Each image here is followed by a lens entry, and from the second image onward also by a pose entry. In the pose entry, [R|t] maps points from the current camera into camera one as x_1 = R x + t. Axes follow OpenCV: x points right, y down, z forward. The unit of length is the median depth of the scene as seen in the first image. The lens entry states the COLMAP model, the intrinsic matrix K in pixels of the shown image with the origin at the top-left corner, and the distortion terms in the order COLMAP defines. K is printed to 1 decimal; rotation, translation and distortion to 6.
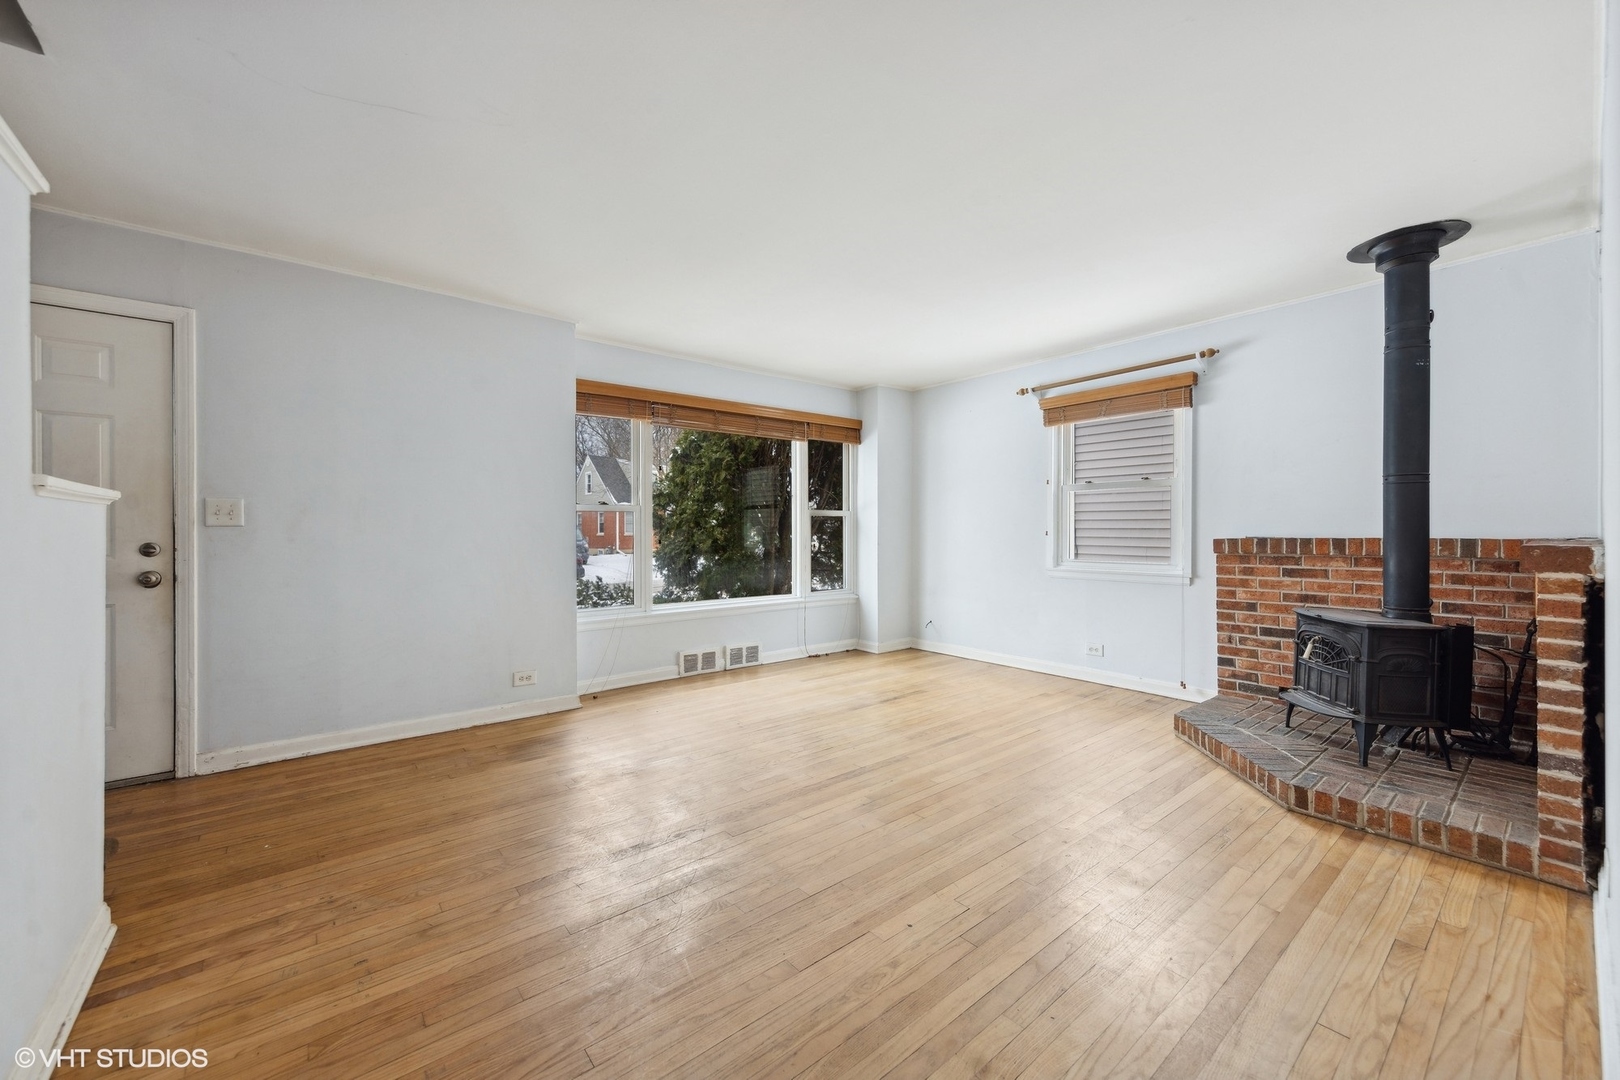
lens RADIAL K [[627.9, 0, 804.4], [0, 627.9, 532.1], [0, 0, 1]] dist [0.004454, 0.000000]
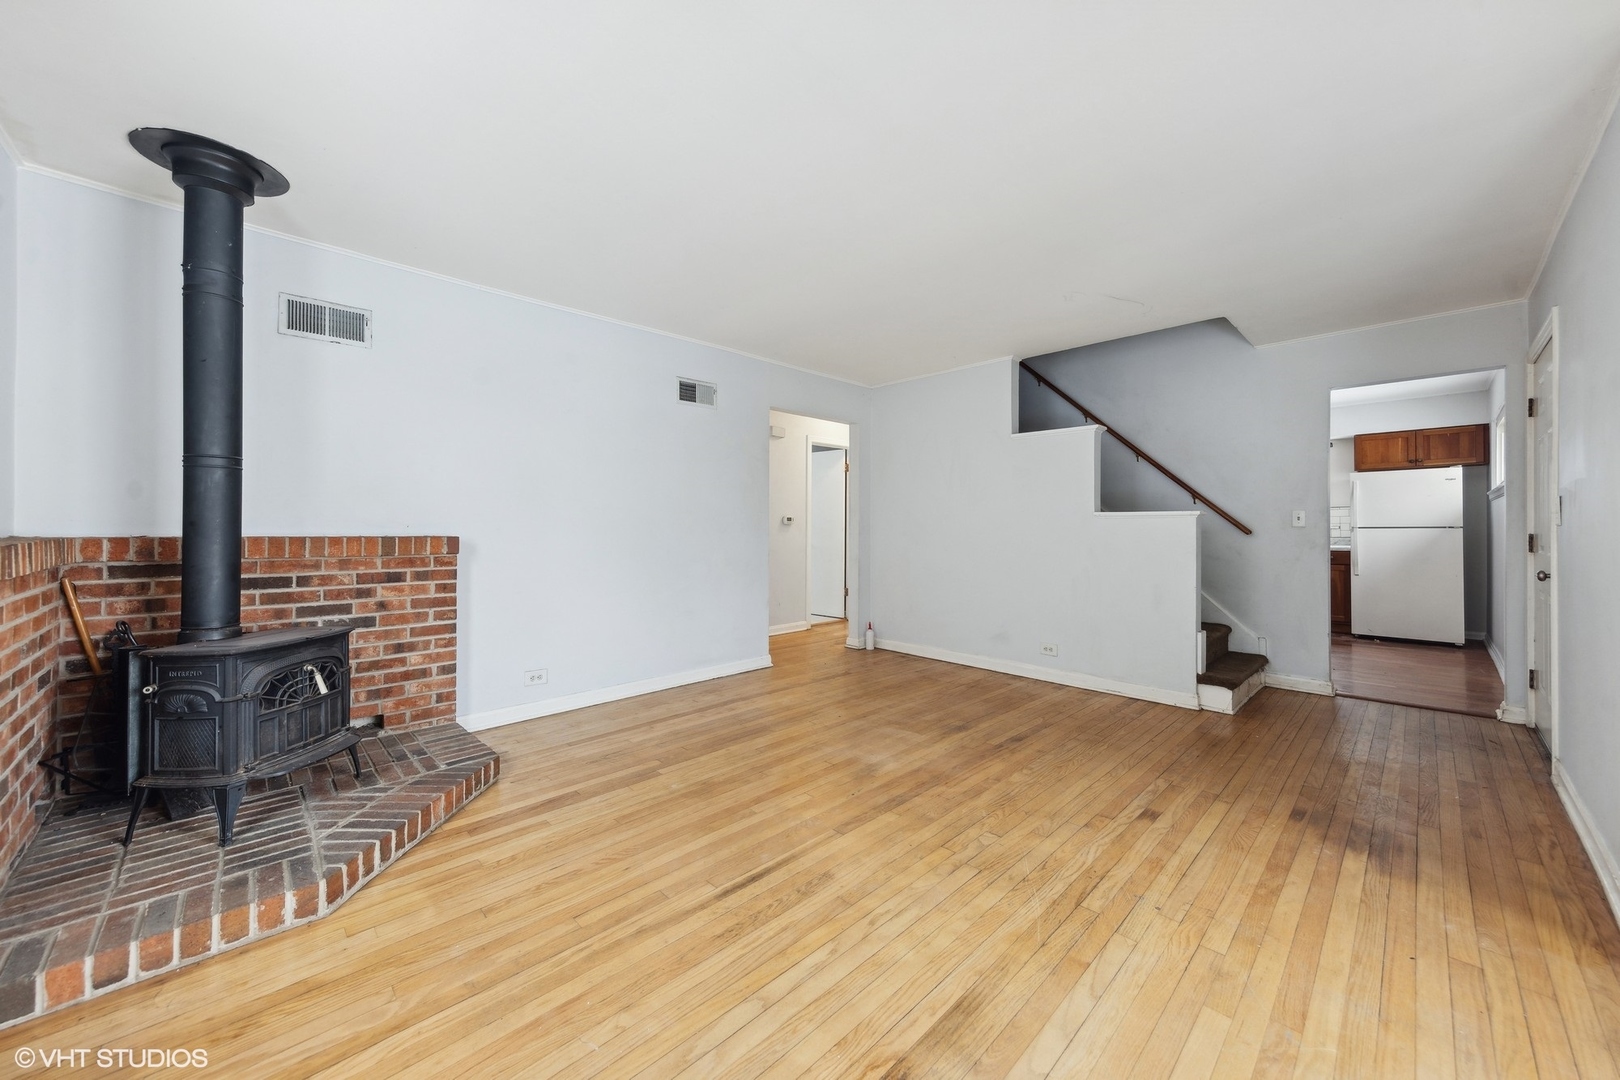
lens RADIAL K [[587.5, 0, 807.5], [0, 587.5, 531.3], [0, 0, 1]] dist [0.002858, 0.000126]
pose [[-0.996585, -0.002483, -0.082541, 0.212587], [-0.003395, 0.999935, 0.010906, -0.006466], [0.082509, 0.011149, -0.996528, 1.410648]]
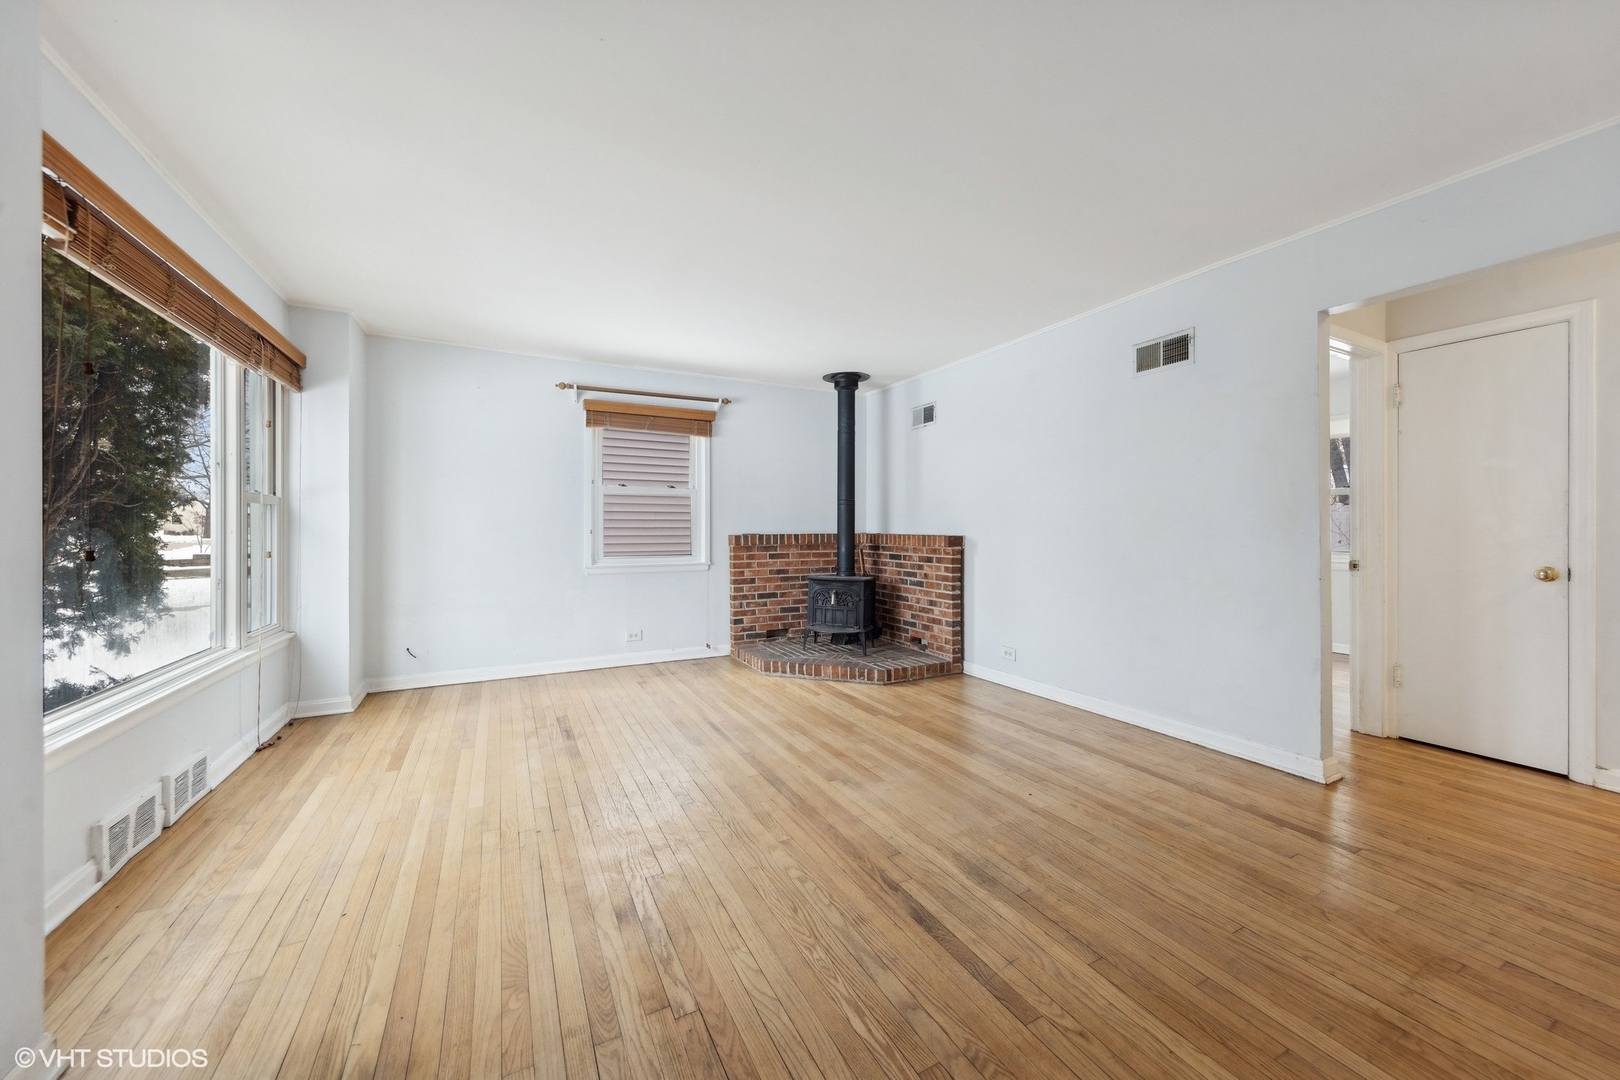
lens RADIAL K [[587.5, 0, 816.9], [0, 587.5, 532.7], [0, 0, 1]] dist [0.002858, 0.000126]
pose [[0.187629, -0.005996, 0.982222, -0.621527], [0.001719, 0.999982, 0.005776, -0.002490], [-0.982239, 0.000604, 0.187636, 0.592299]]
